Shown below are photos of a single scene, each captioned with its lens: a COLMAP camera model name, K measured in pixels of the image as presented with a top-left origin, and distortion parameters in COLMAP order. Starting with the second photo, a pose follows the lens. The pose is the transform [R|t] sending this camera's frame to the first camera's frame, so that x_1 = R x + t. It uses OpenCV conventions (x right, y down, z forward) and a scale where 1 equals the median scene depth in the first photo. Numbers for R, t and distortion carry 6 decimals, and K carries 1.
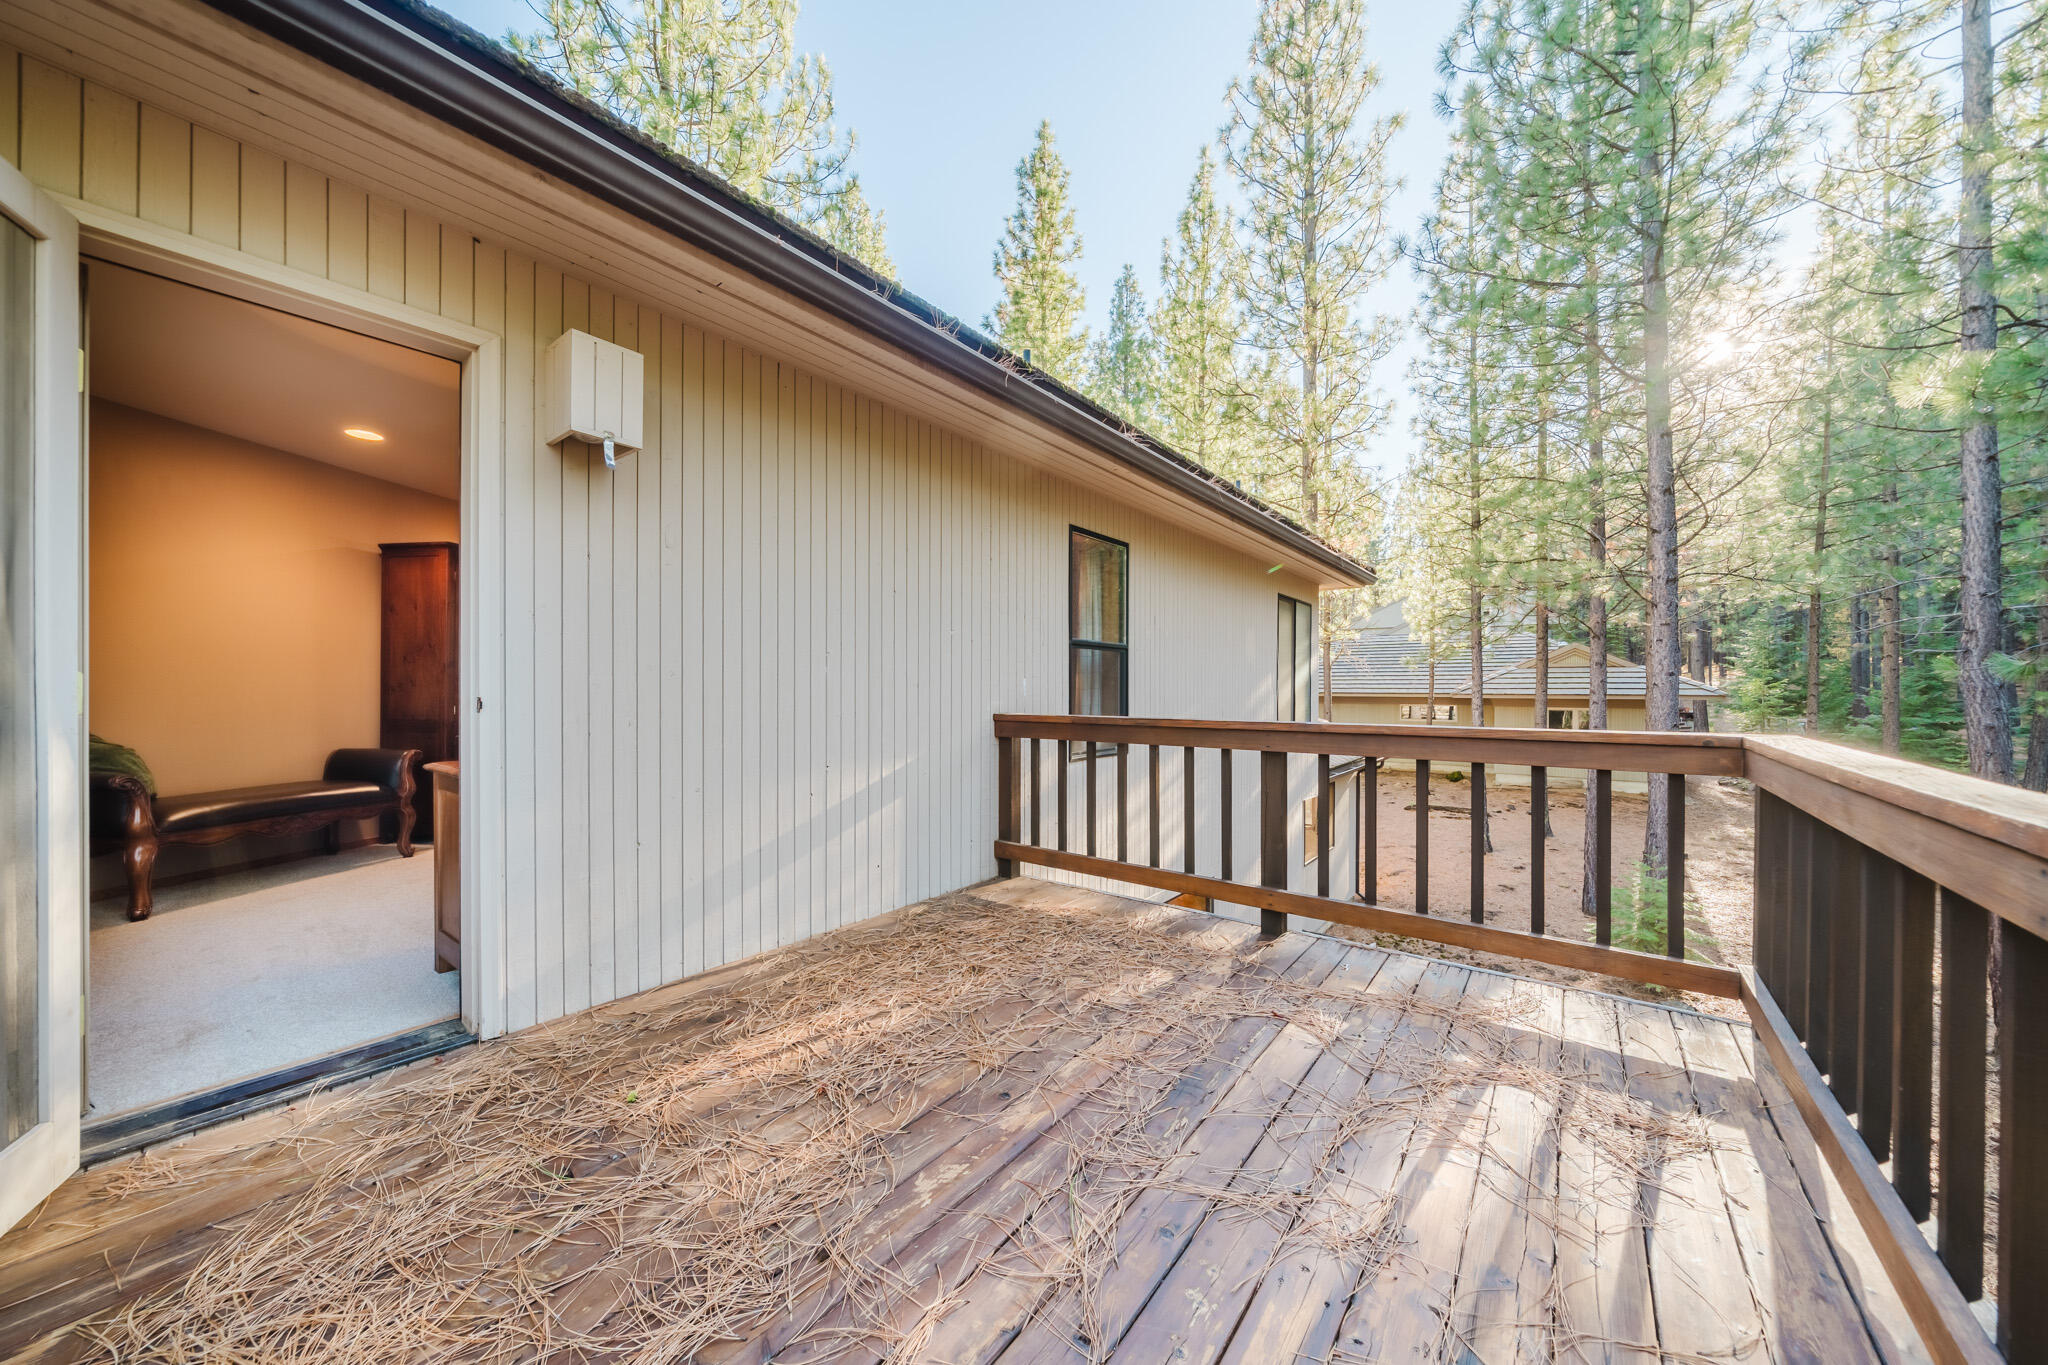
lens RADIAL K [[711.2, 0, 1022.0], [0, 711.2, 688.9], [0, 0, 1]] dist [-0.001219, -0.000008]
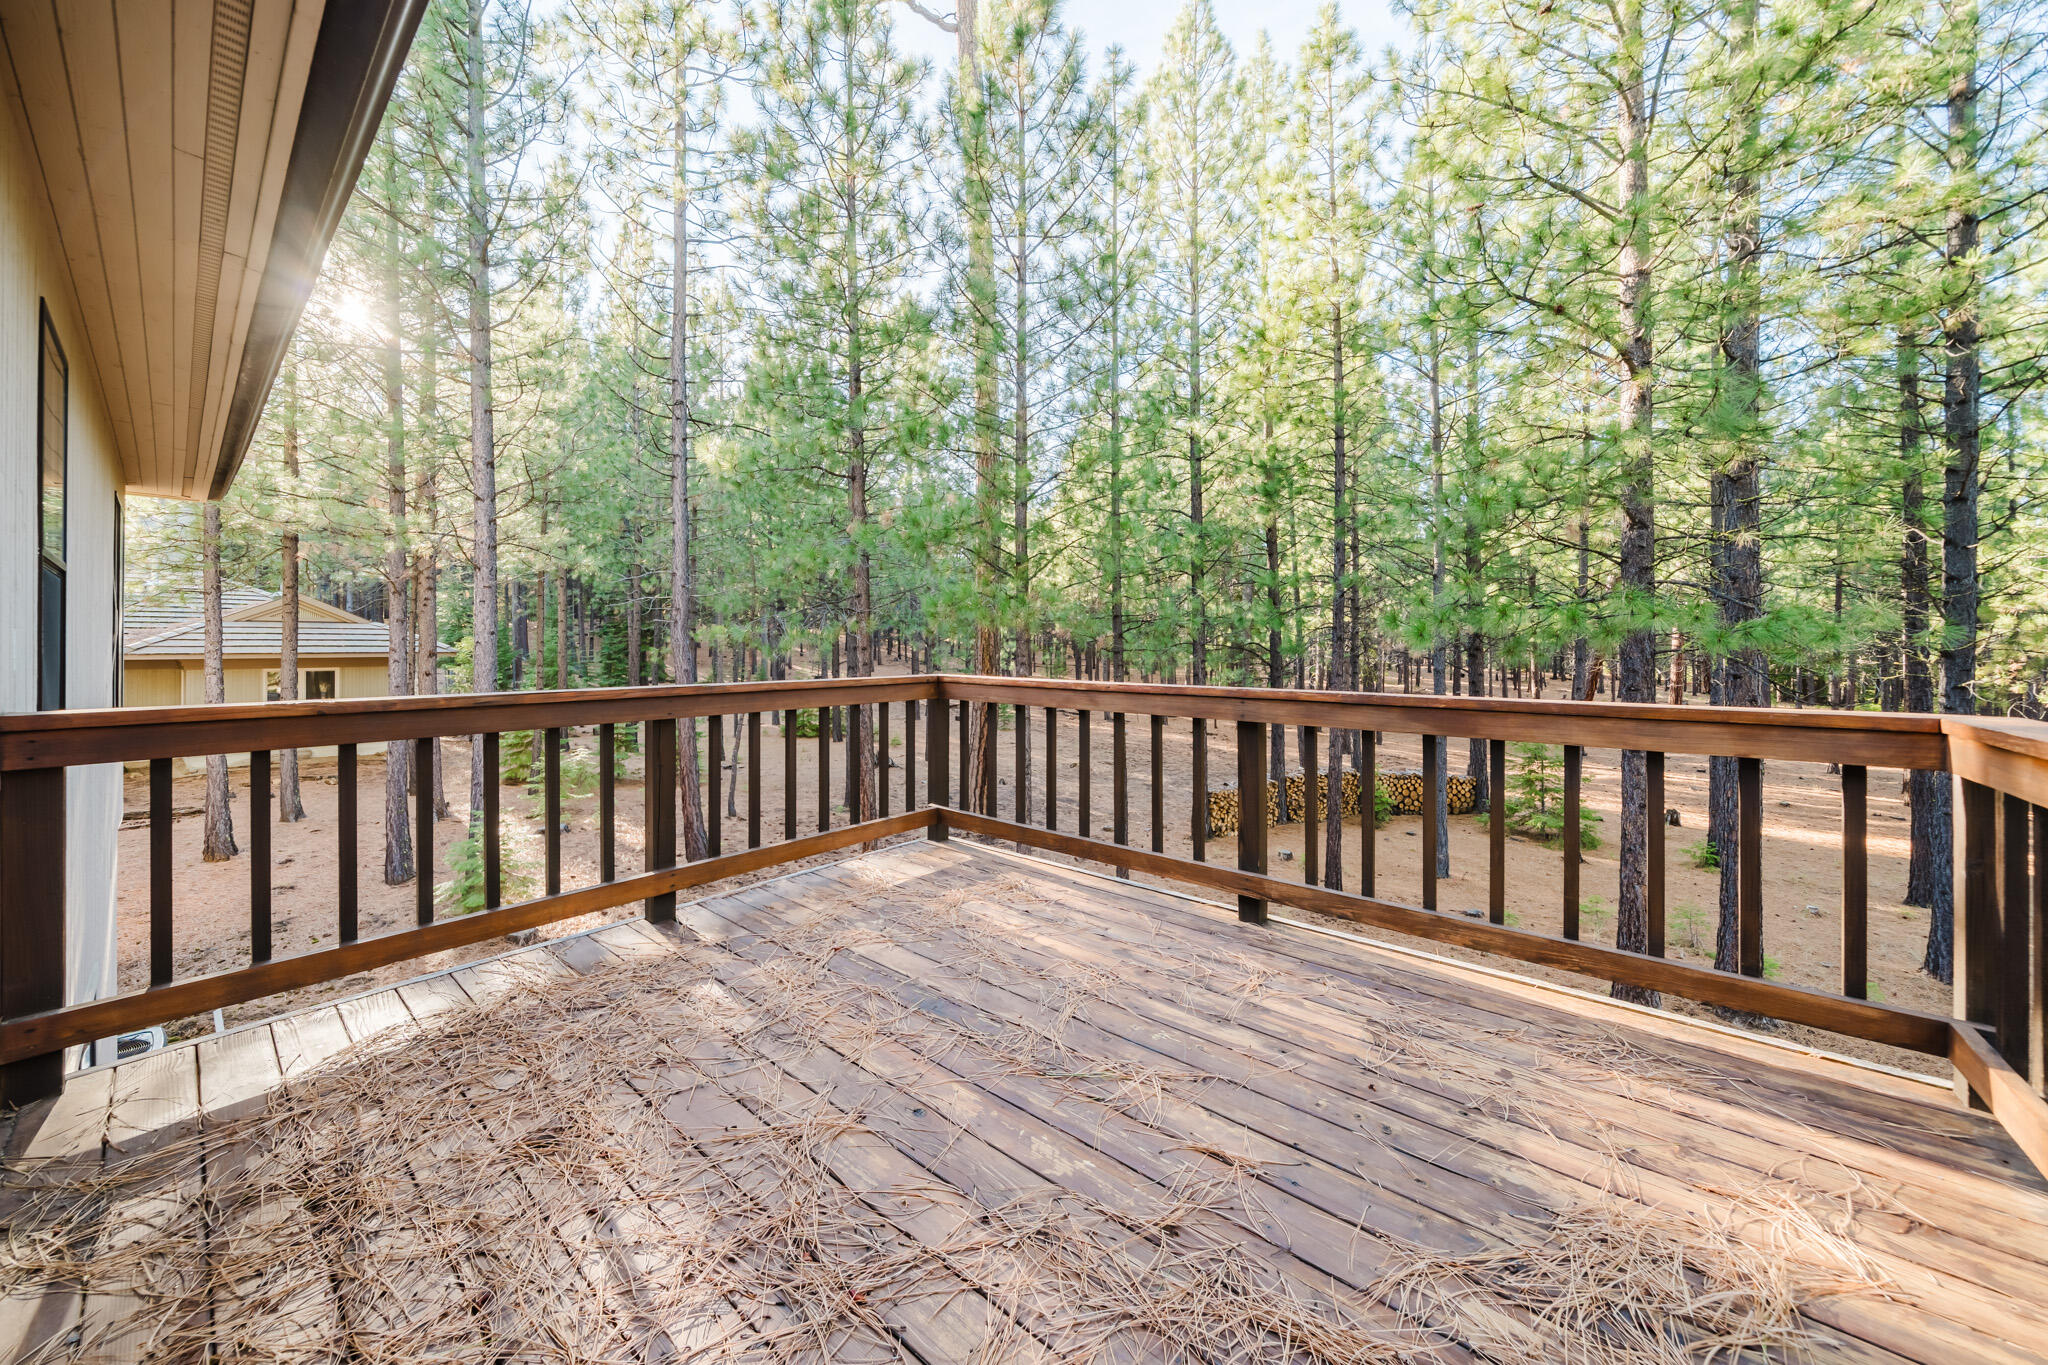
lens RADIAL K [[714.5, 0, 1028.1], [0, 714.5, 653.2], [0, 0, 1]] dist [-0.000095, 0.000026]
pose [[0.038310, -0.014633, 0.999159, -0.600541], [0.002901, 0.999890, 0.014532, -0.011590], [-0.999262, 0.002342, 0.038348, 0.545907]]
